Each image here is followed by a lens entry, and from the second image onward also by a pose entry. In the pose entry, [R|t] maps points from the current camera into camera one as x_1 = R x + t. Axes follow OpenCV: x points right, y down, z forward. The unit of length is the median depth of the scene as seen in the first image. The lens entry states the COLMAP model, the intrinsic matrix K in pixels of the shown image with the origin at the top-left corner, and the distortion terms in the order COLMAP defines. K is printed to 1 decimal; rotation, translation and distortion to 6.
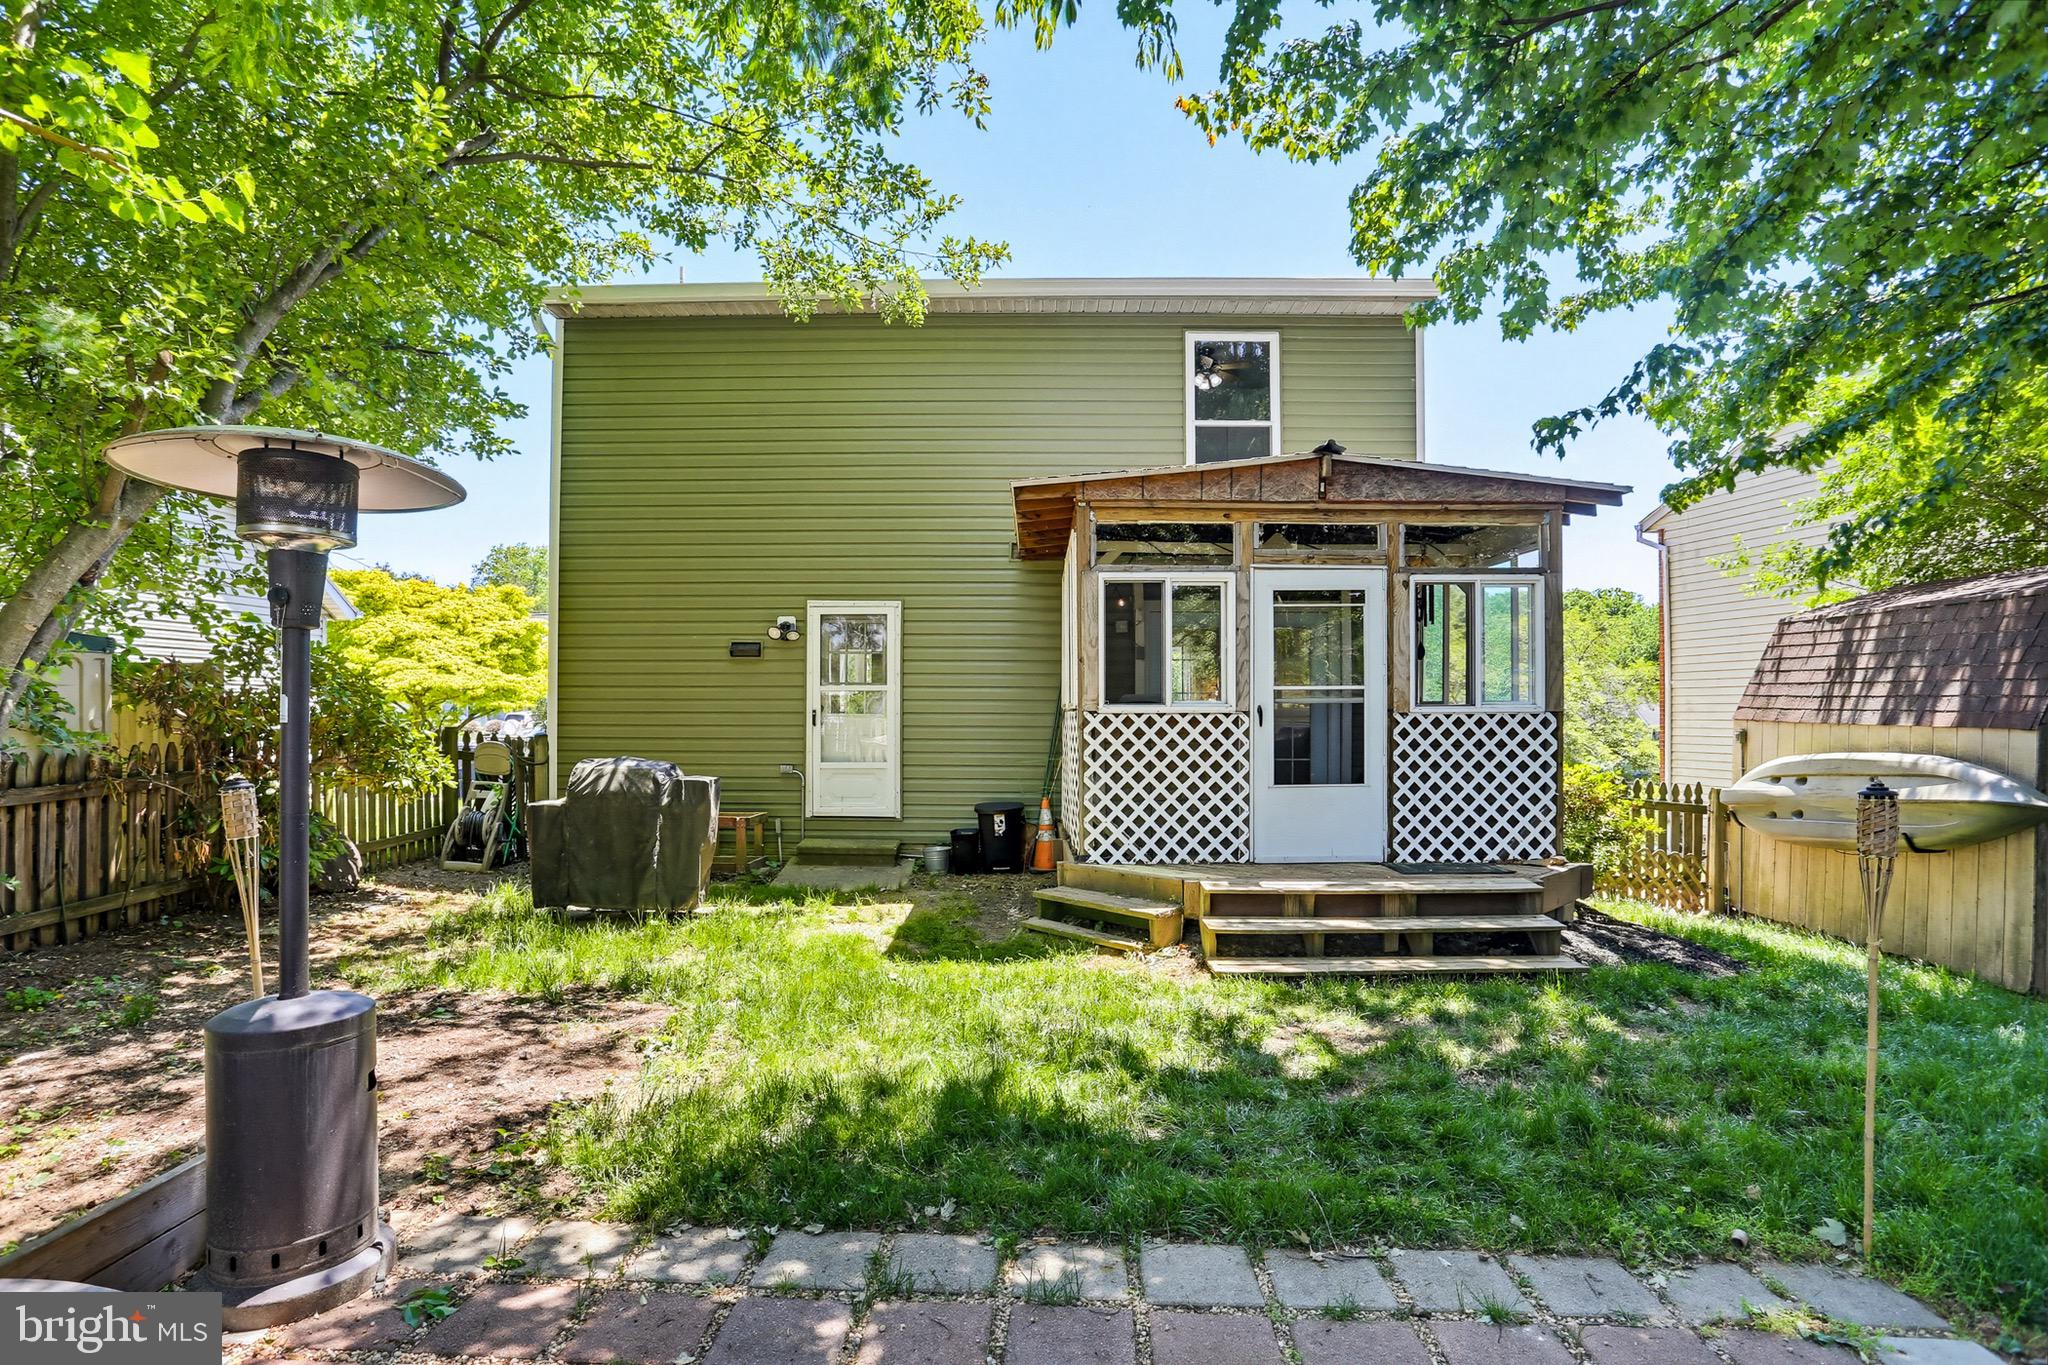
lens RADIAL K [[1034.6, 0, 1071.8], [0, 1034.6, 685.6], [0, 0, 1]] dist [-0.004555, -0.000364]
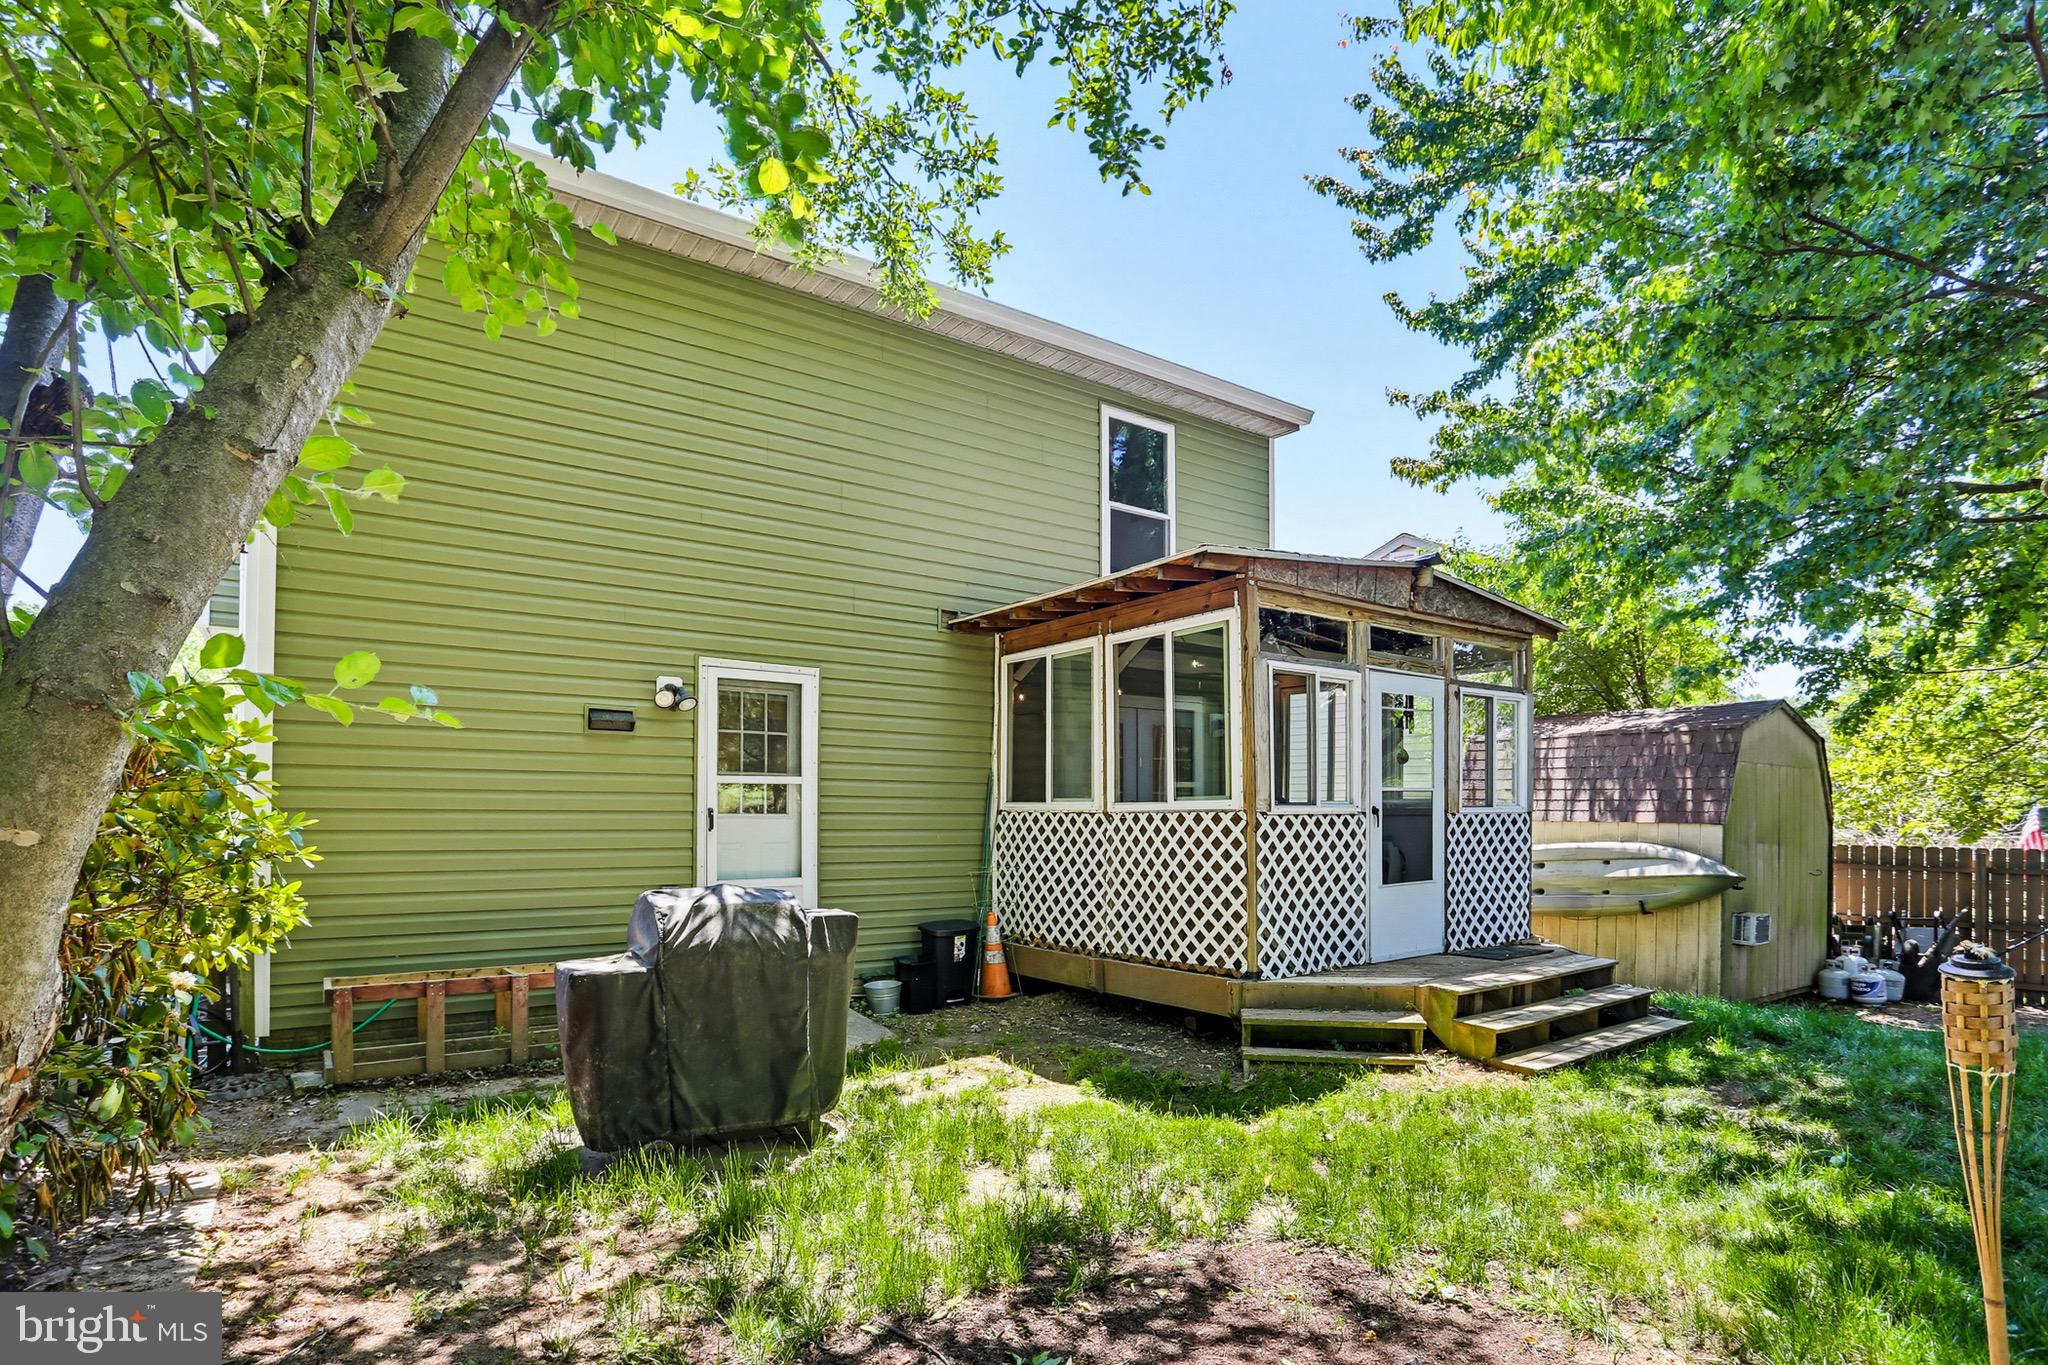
lens RADIAL K [[1056.7, 0, 1024.8], [0, 1056.7, 784.9], [0, 0, 1]] dist [-0.028744, -0.000133]
pose [[0.802299, 0.014529, 0.596745, -0.695515], [-0.016841, 0.999857, -0.001701, 0.005856], [-0.596684, -0.008686, 0.802429, 0.379589]]
